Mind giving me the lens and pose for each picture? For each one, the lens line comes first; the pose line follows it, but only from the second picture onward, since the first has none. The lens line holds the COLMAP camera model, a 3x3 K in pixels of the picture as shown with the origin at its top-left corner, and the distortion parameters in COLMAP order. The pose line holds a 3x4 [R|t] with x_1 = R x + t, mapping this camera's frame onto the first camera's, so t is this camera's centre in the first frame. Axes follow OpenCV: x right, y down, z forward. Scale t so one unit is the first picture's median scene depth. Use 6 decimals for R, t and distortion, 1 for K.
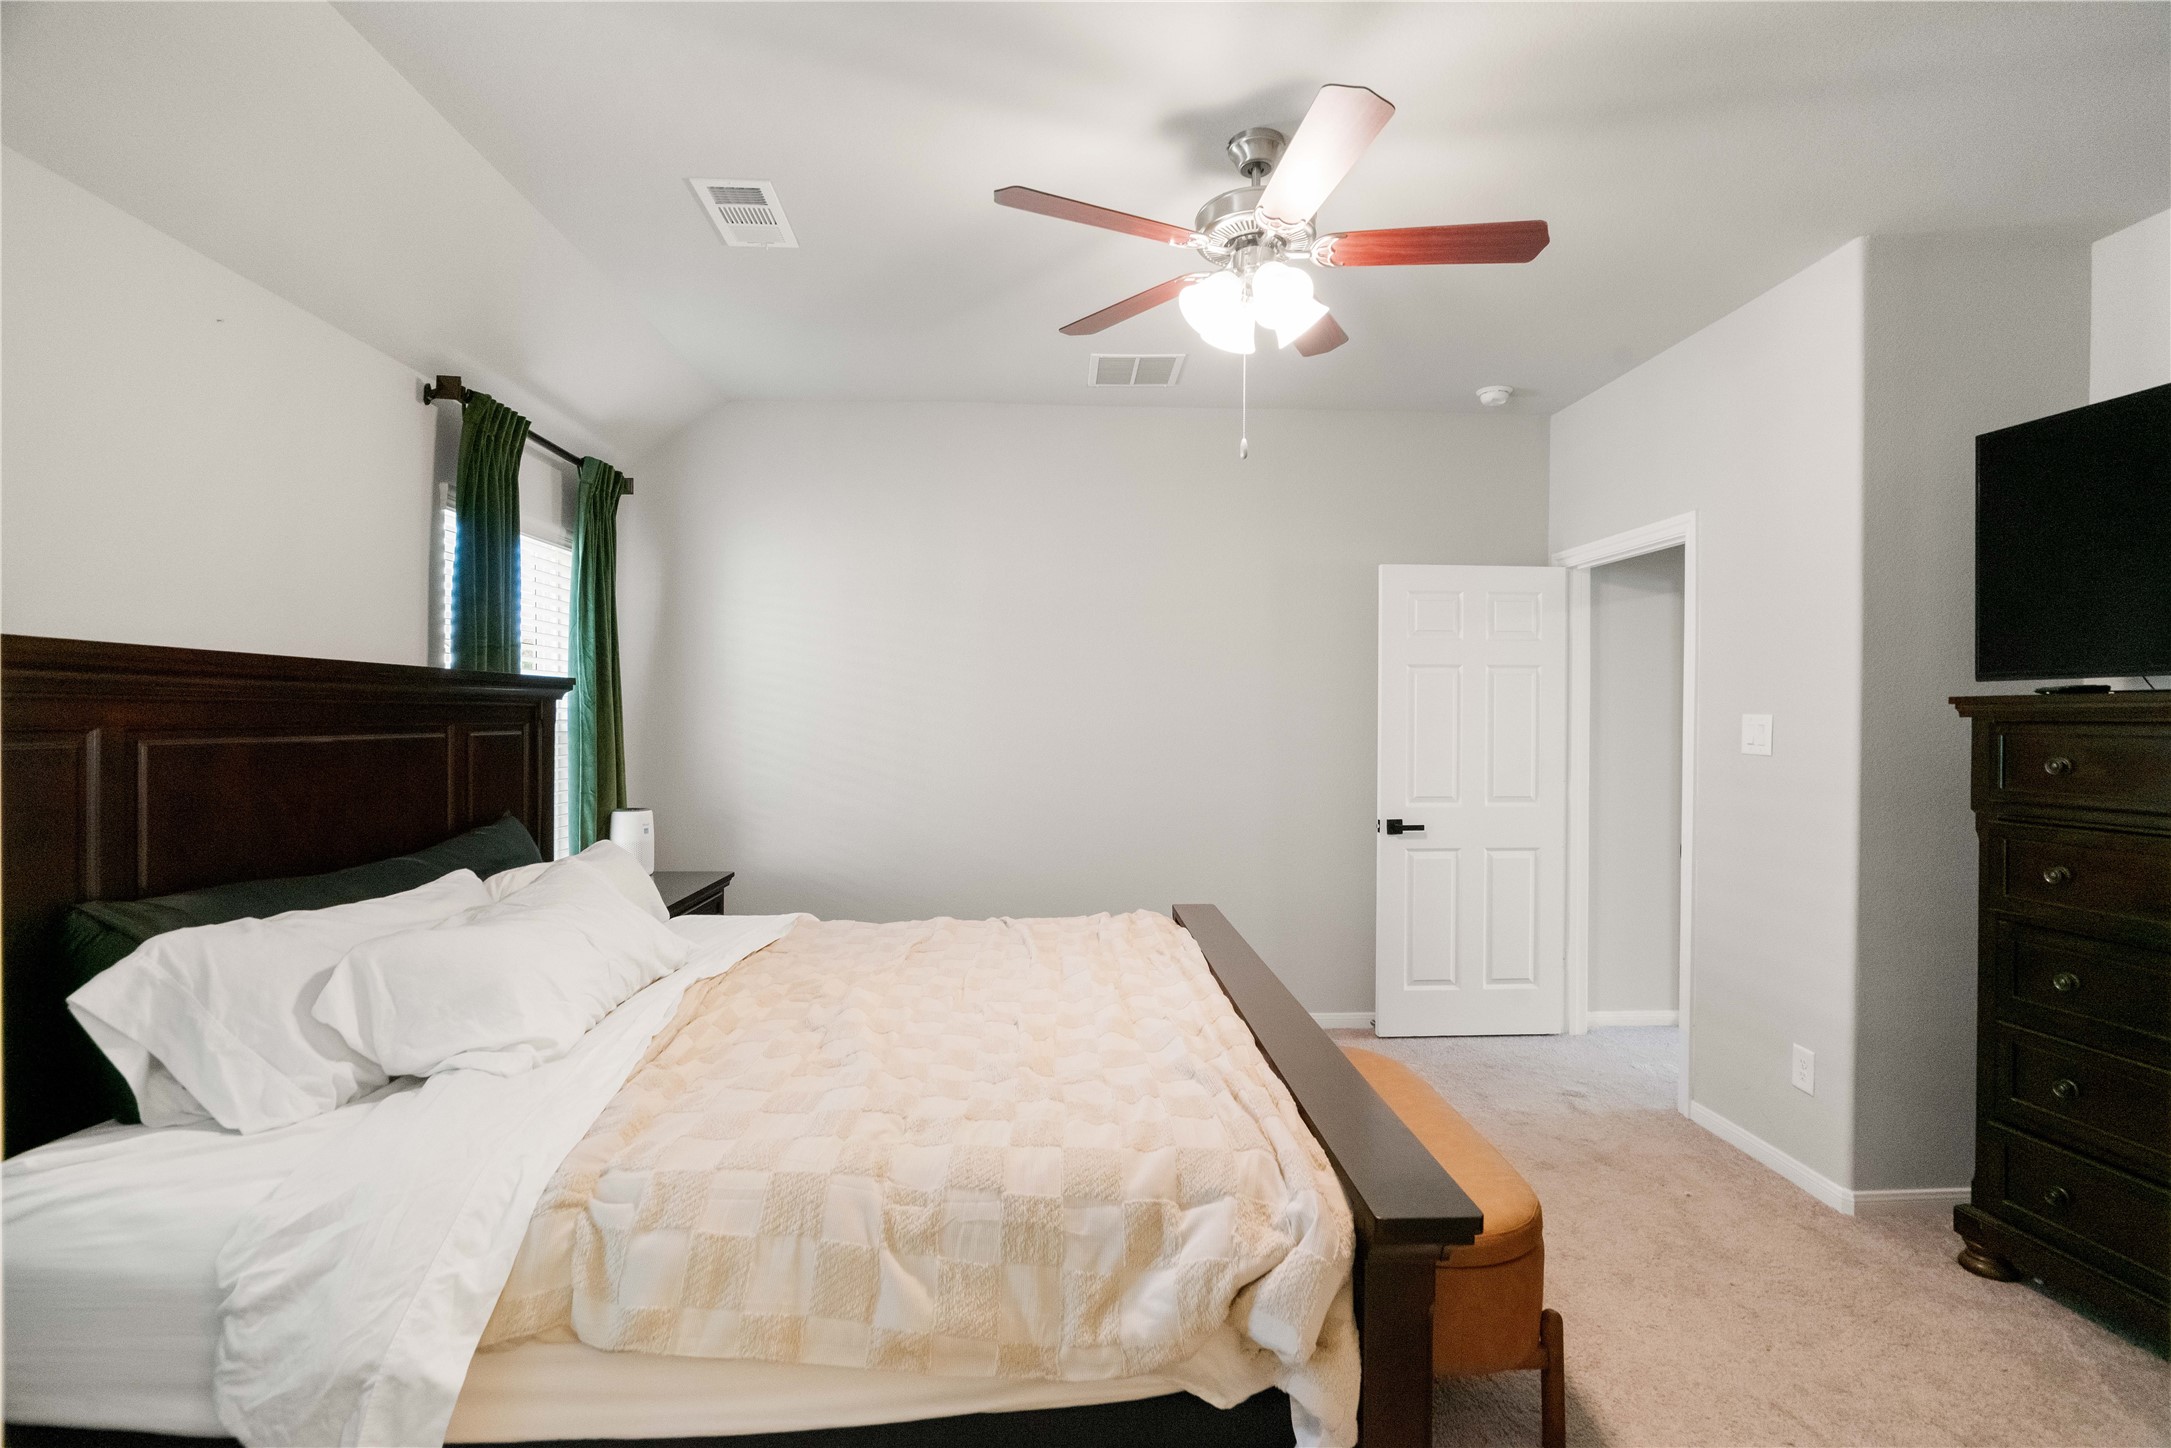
lens RADIAL K [[992.3, 0, 1081.3], [0, 992.3, 716.5], [0, 0, 1]] dist [-0.002031, 0.000788]
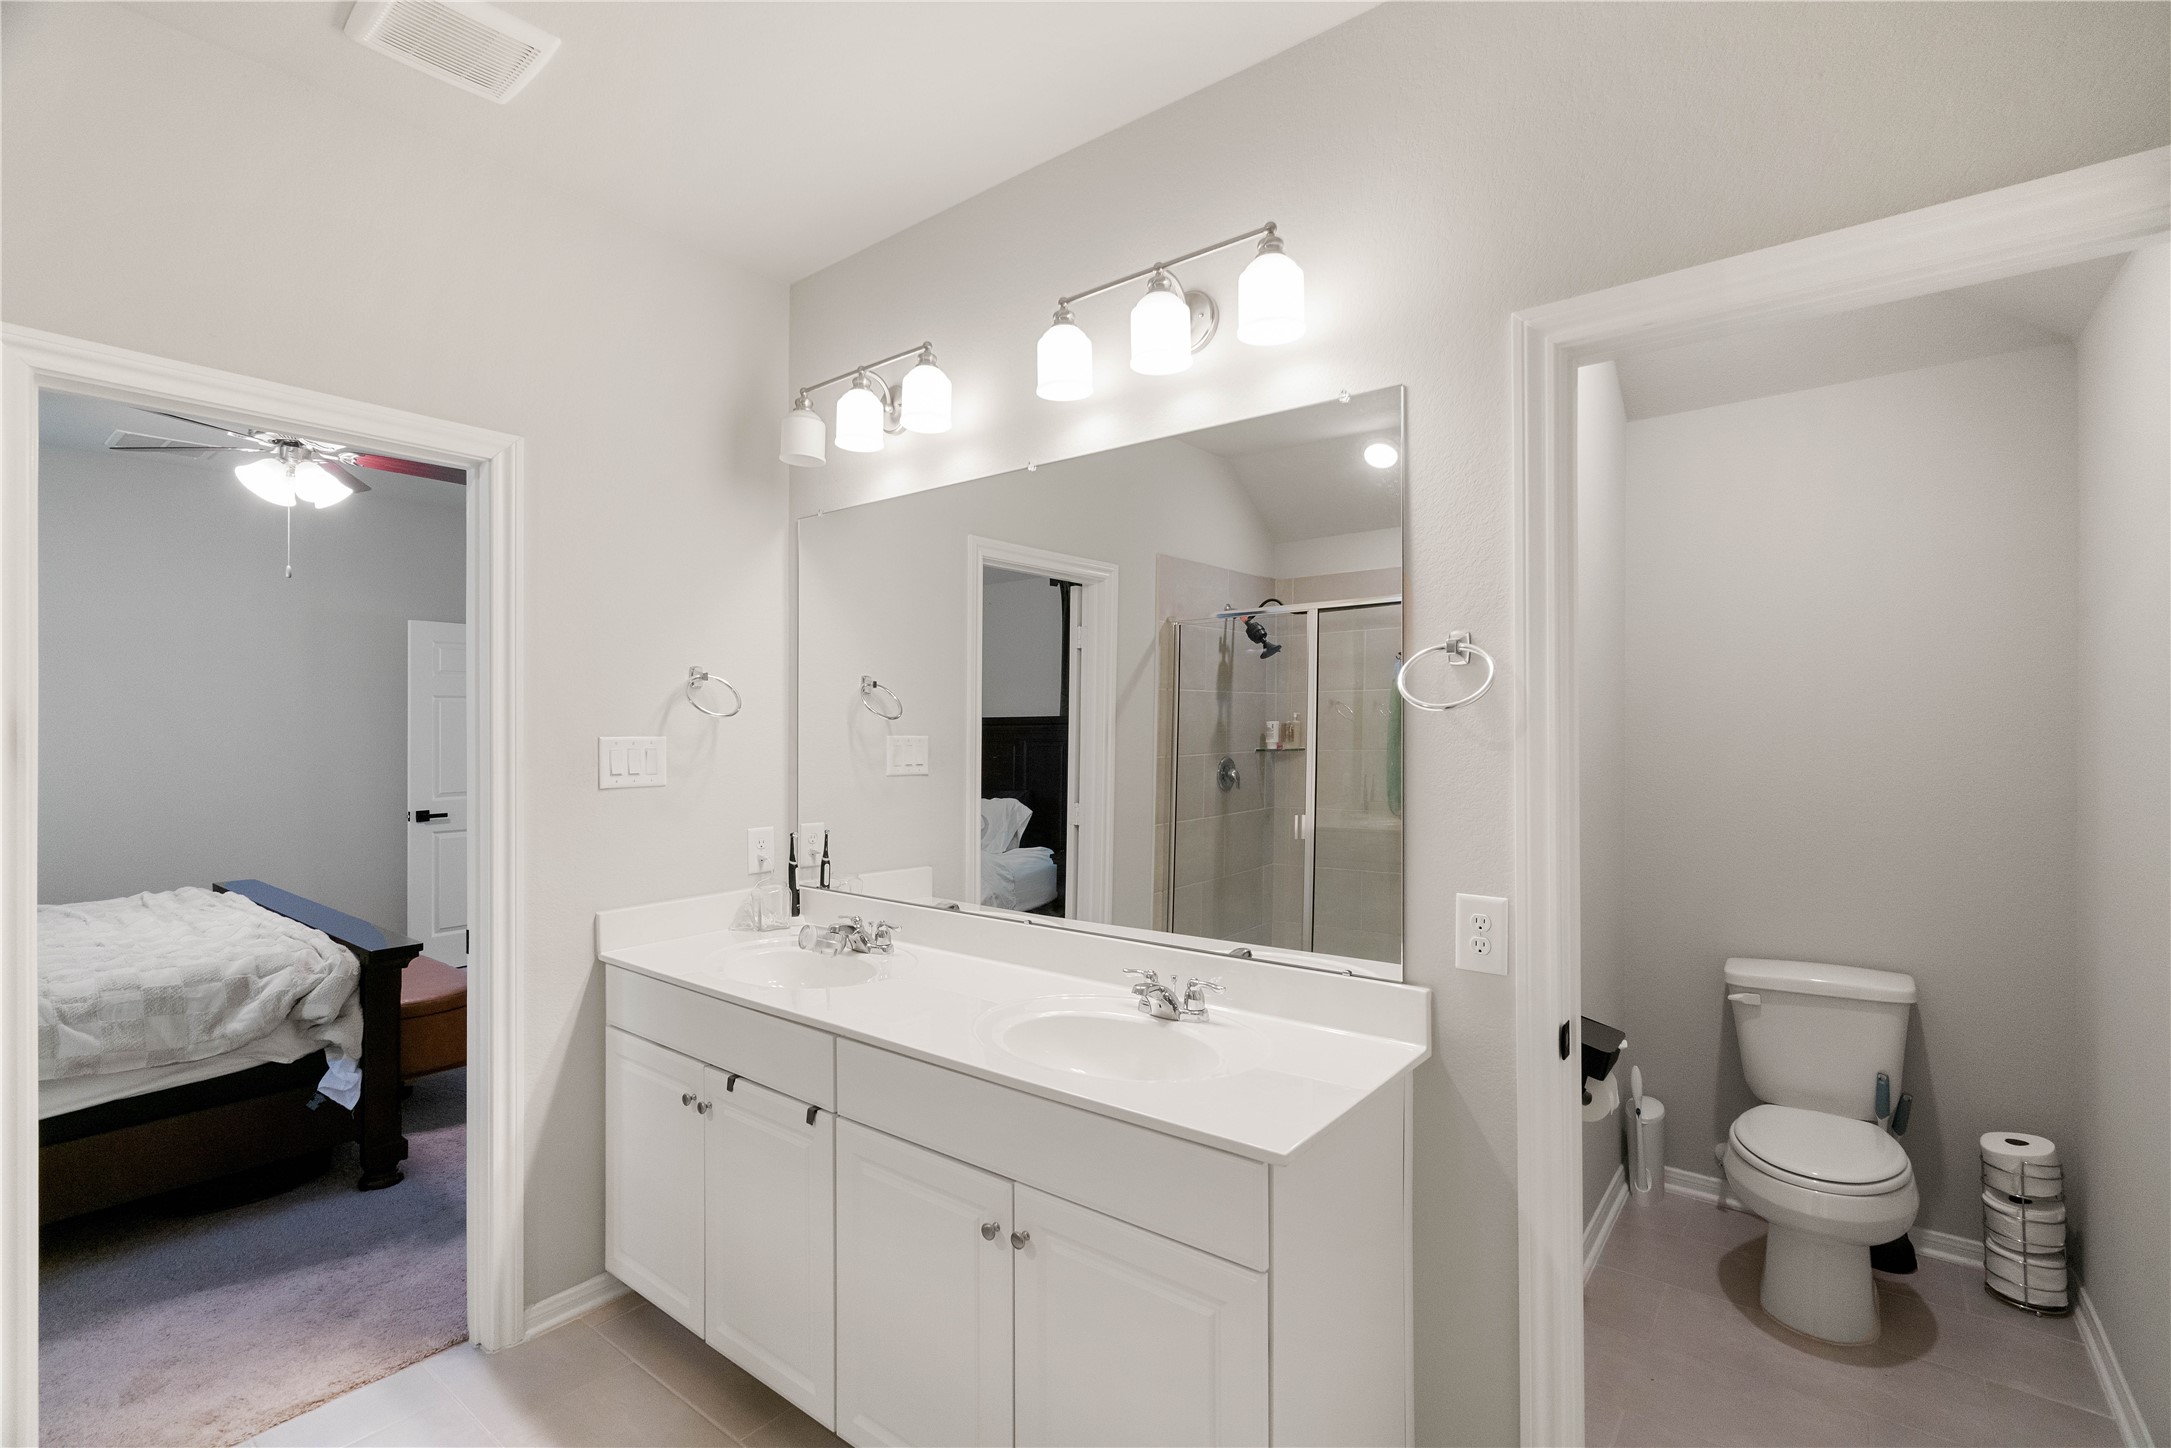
lens RADIAL K [[992.3, 0, 1081.3], [0, 992.3, 716.5], [0, 0, 1]] dist [-0.002031, 0.000788]
pose [[0.654490, -0.001672, 0.756069, -0.347587], [0.010432, 0.999922, -0.006820, -0.013332], [-0.755998, 0.012351, 0.654457, -1.687742]]
